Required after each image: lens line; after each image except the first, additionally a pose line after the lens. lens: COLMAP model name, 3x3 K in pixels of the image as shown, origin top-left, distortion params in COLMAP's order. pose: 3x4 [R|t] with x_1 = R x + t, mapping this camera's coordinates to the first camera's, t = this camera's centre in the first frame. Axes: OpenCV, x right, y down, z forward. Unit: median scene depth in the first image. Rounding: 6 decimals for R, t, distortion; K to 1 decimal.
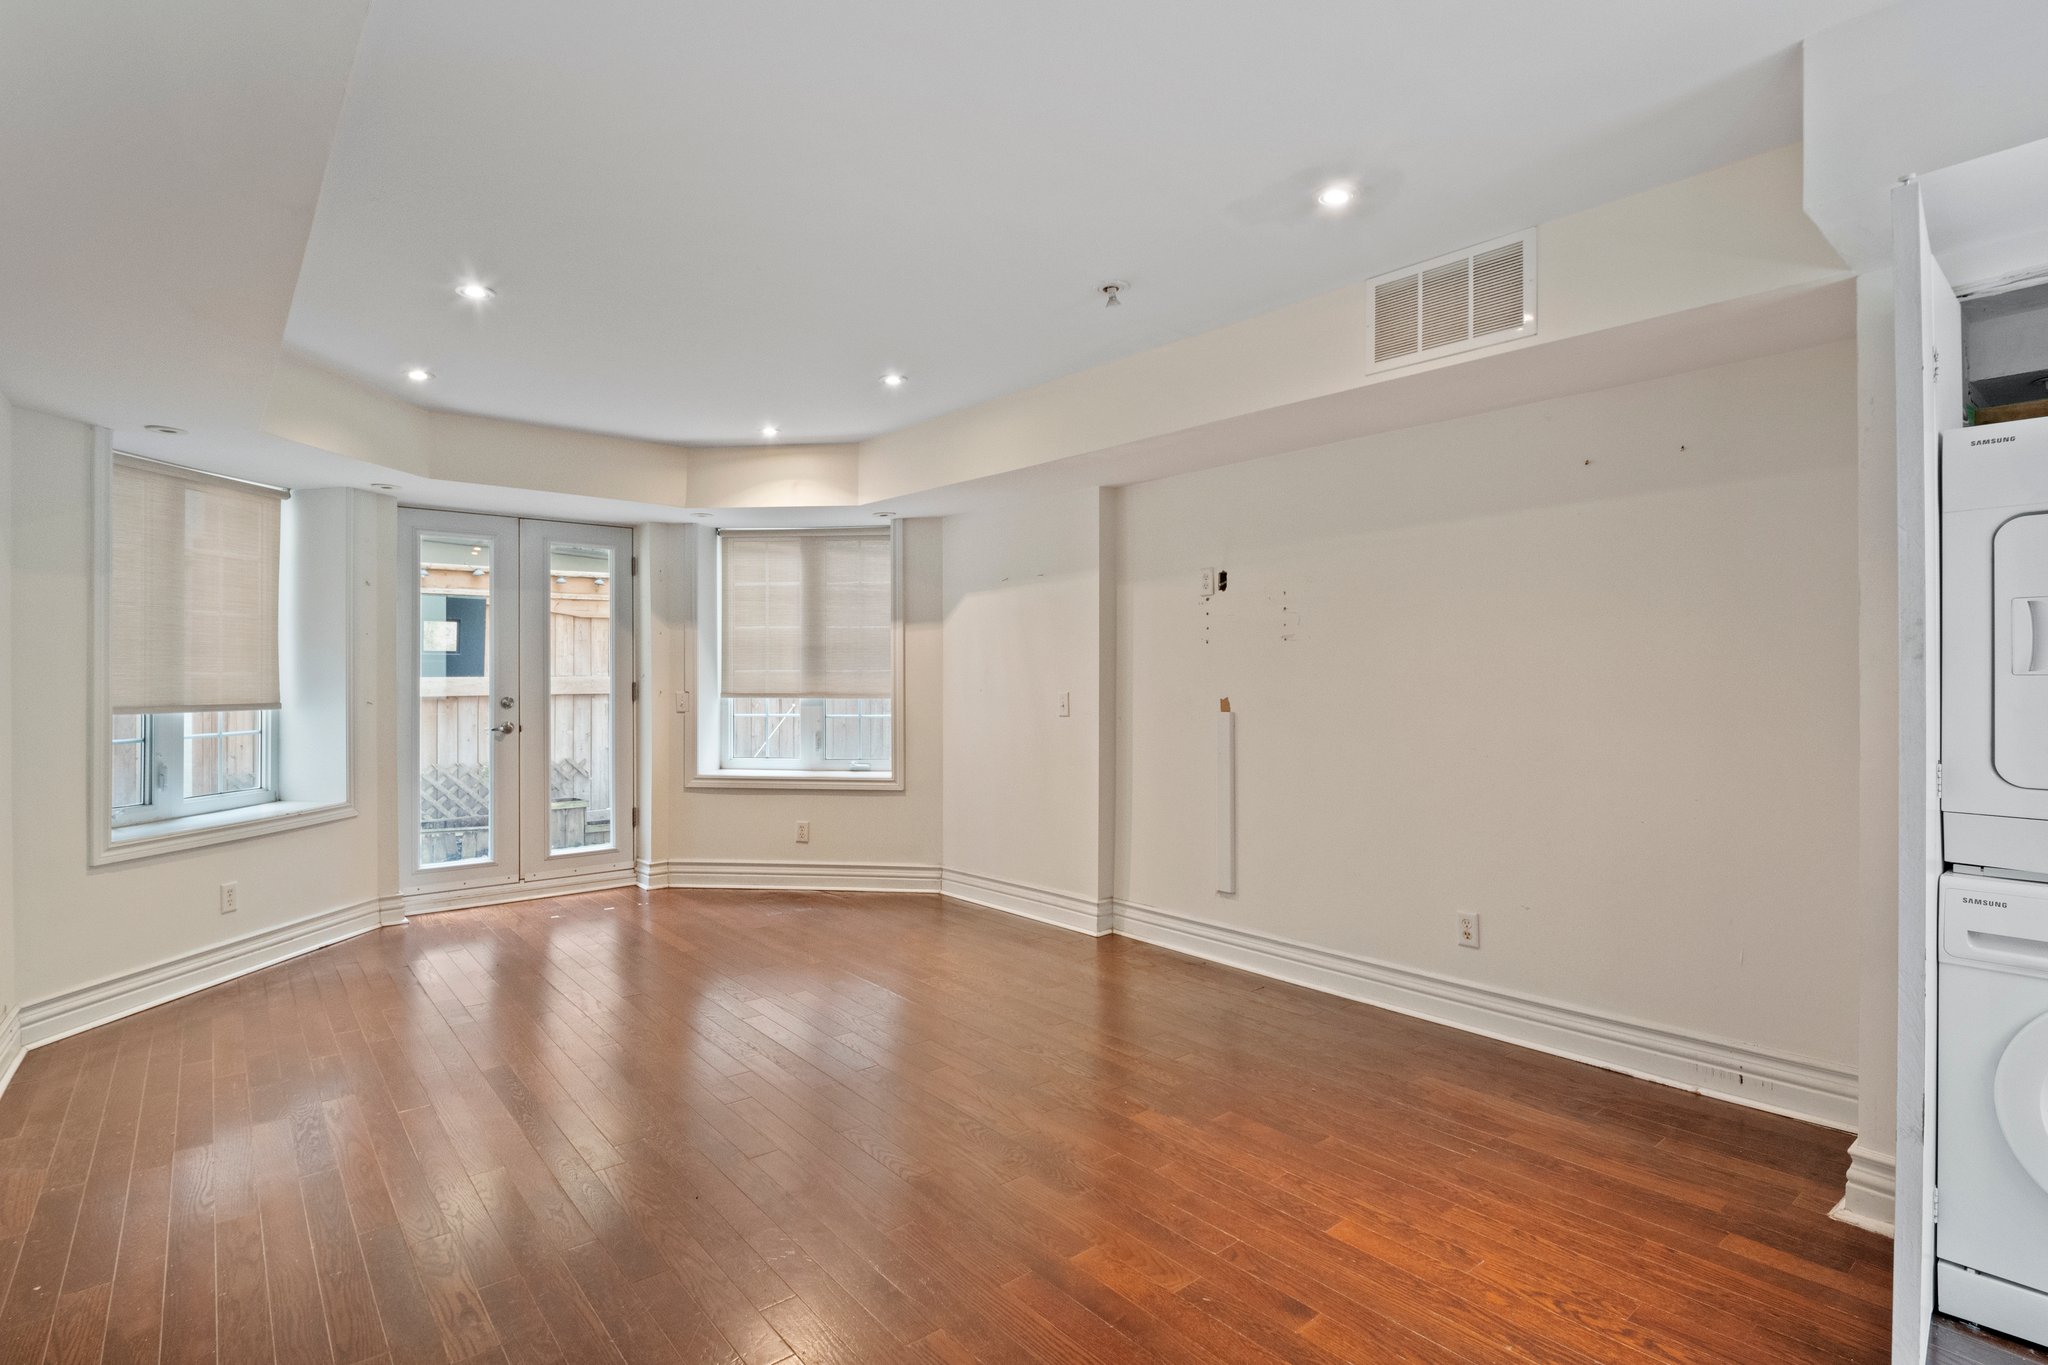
lens RADIAL K [[996.4, 0, 1033.1], [0, 996.4, 675.6], [0, 0, 1]] dist [-0.008559, -0.002562]
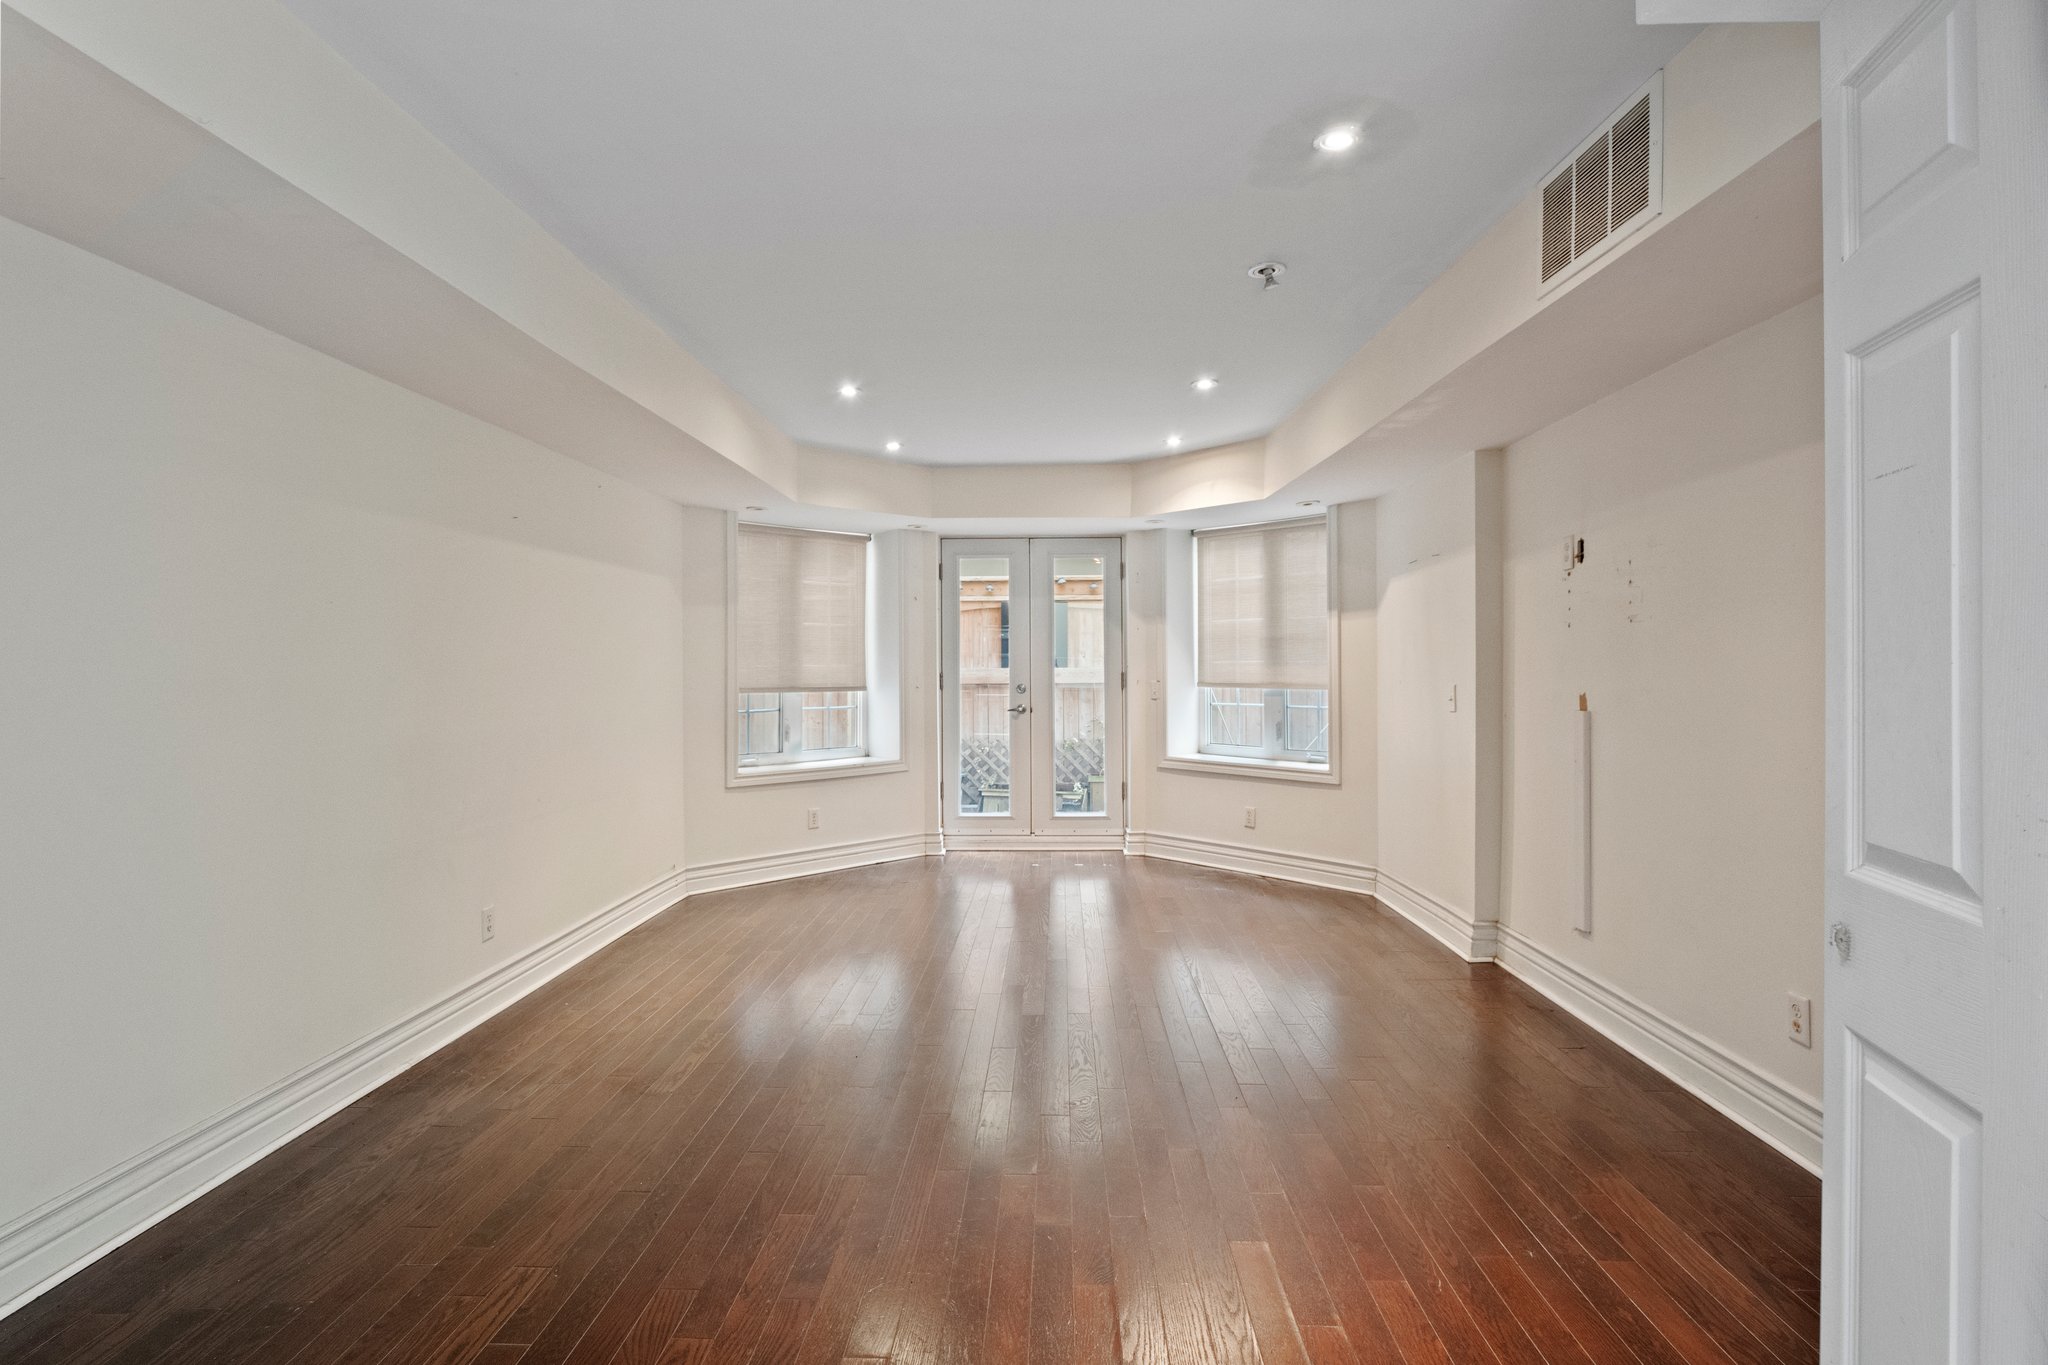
lens RADIAL K [[1032.5, 0, 1033.0], [0, 1032.5, 669.7], [0, 0, 1]] dist [-0.001608, -0.002844]
pose [[0.749482, 0.000775, -0.662024, 0.371313], [0.002087, 0.999992, 0.003534, -0.001079], [0.662021, -0.004030, 0.749474, 0.055264]]
